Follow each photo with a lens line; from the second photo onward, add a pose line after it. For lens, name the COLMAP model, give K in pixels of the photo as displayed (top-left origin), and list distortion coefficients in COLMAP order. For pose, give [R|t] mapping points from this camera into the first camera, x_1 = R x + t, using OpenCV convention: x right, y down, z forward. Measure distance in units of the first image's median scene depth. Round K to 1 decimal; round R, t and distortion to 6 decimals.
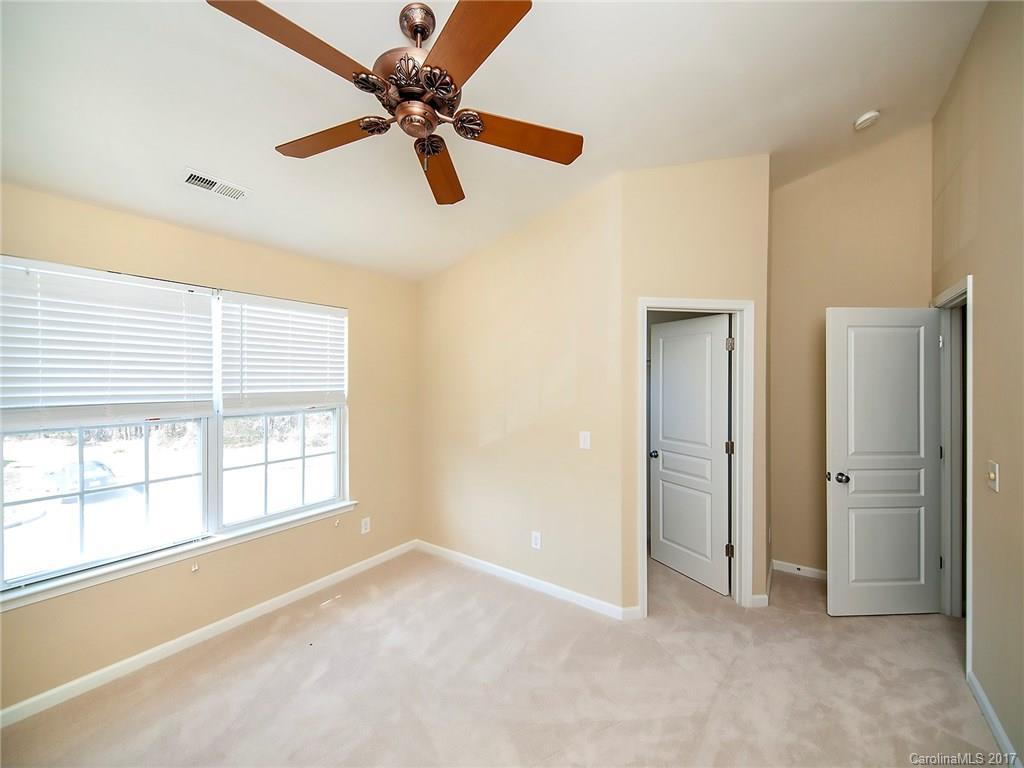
lens RADIAL K [[418.1, 0, 513.3], [0, 418.1, 385.5], [0, 0, 1]] dist [0.019461, -0.000756]
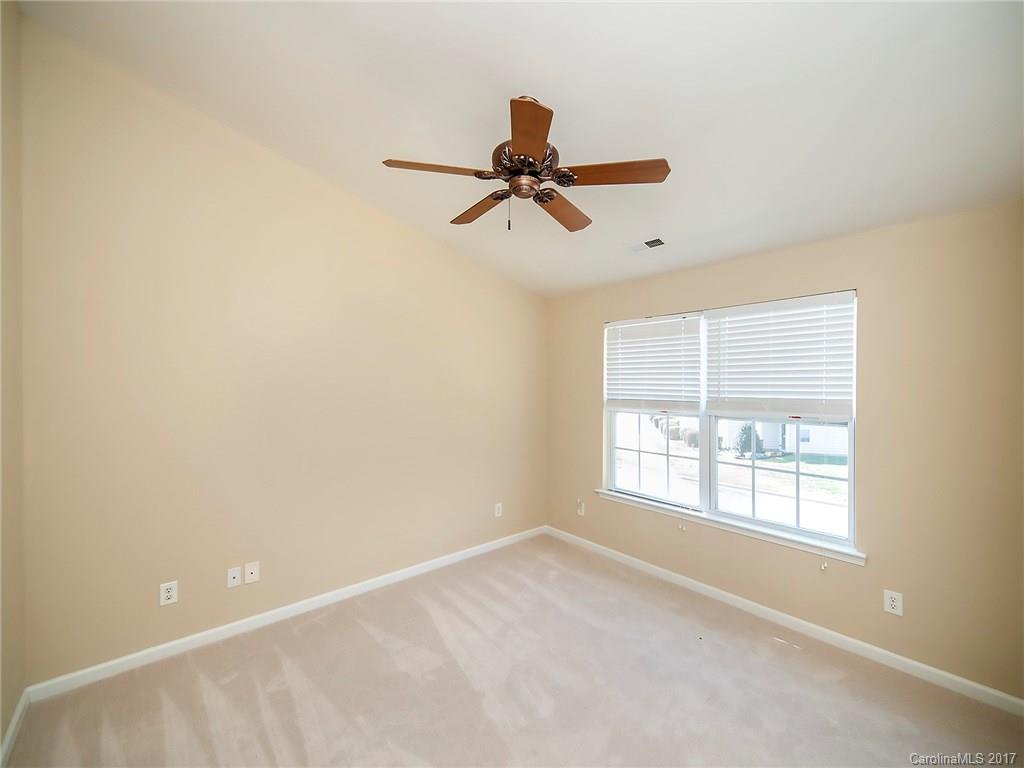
lens RADIAL K [[418.1, 0, 515.8], [0, 418.1, 378.8], [0, 0, 1]] dist [0.019461, -0.000756]
pose [[-0.233097, 0.006899, -0.972429, 0.528537], [-0.000334, 0.999974, 0.007174, -0.035092], [0.972453, 0.001997, -0.233089, 0.662320]]
